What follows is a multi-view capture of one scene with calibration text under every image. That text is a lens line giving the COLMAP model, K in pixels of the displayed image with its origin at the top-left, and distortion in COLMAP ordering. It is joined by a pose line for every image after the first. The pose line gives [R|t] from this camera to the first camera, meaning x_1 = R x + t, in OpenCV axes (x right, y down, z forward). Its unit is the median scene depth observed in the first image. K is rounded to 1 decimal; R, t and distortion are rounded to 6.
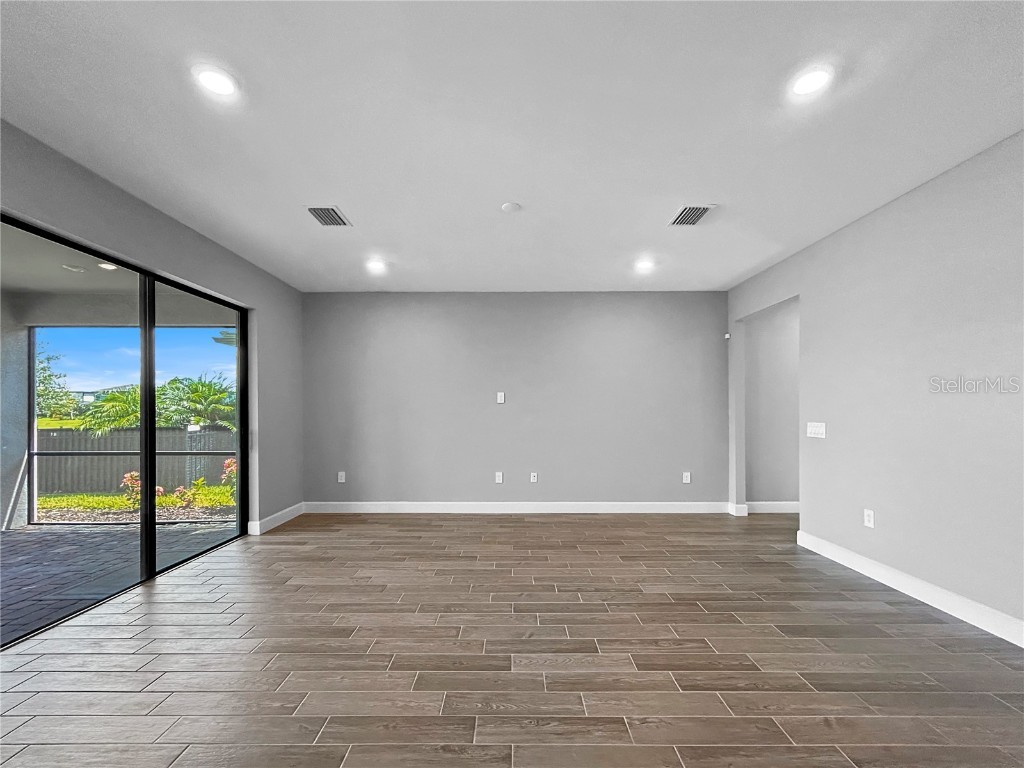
lens RADIAL K [[428.5, 0, 514.6], [0, 428.5, 411.7], [0, 0, 1]] dist [0.001824, 0.000393]
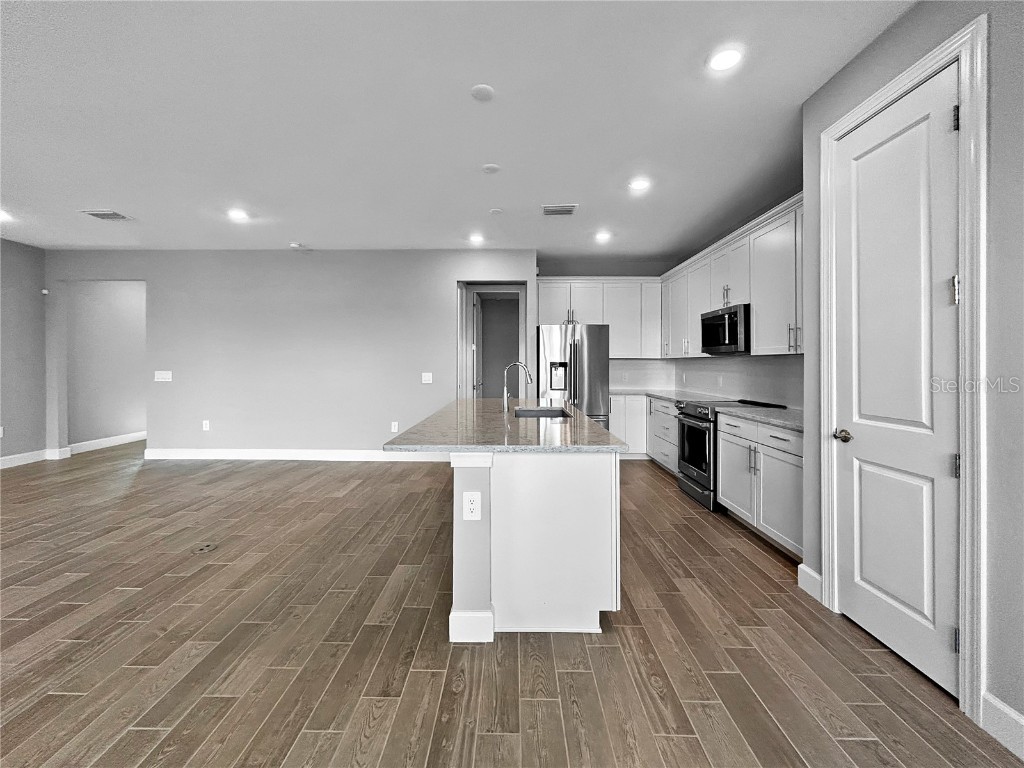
lens RADIAL K [[417.7, 0, 511.5], [0, 417.7, 362.5], [0, 0, 1]] dist [0.000839, 0.000176]
pose [[0.004137, 0.000323, 0.999991, -0.653602], [-0.002889, 0.999996, -0.000311, -0.007034], [-0.999987, -0.002888, 0.004138, -0.182482]]
